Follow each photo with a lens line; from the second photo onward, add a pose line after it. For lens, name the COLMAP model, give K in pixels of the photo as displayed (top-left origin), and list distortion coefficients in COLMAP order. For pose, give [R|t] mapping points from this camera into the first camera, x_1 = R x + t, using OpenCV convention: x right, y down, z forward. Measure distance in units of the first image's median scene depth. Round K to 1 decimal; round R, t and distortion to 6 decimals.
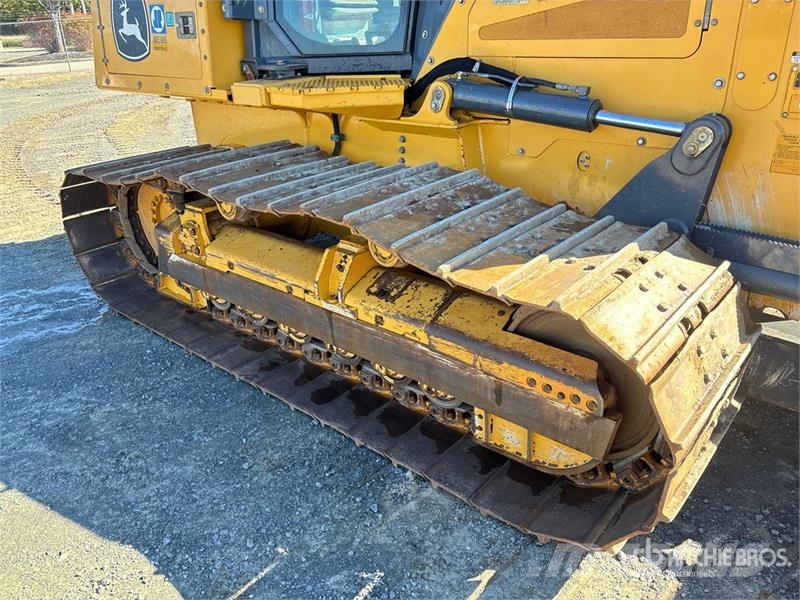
lens RADIAL K [[605.8, 0, 395.8], [0, 605.8, 293.6], [0, 0, 1]] dist [0.073050, -0.100593]
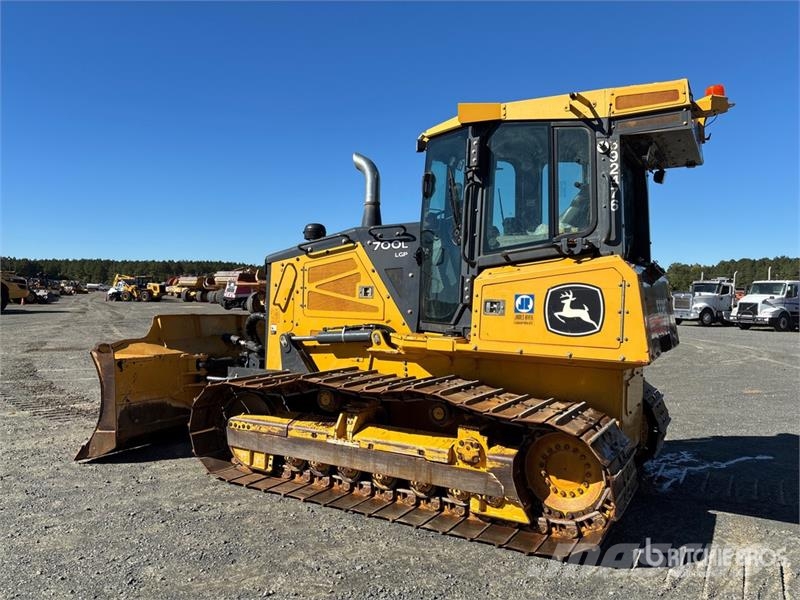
lens RADIAL K [[605.8, 0, 395.8], [0, 605.8, 293.6], [0, 0, 1]] dist [0.073050, -0.100593]
pose [[0.979345, 0.037056, 0.198770, -1.282774], [0.051941, 0.903965, -0.424440, 0.054175], [-0.195409, 0.425998, 0.883369, -0.058318]]
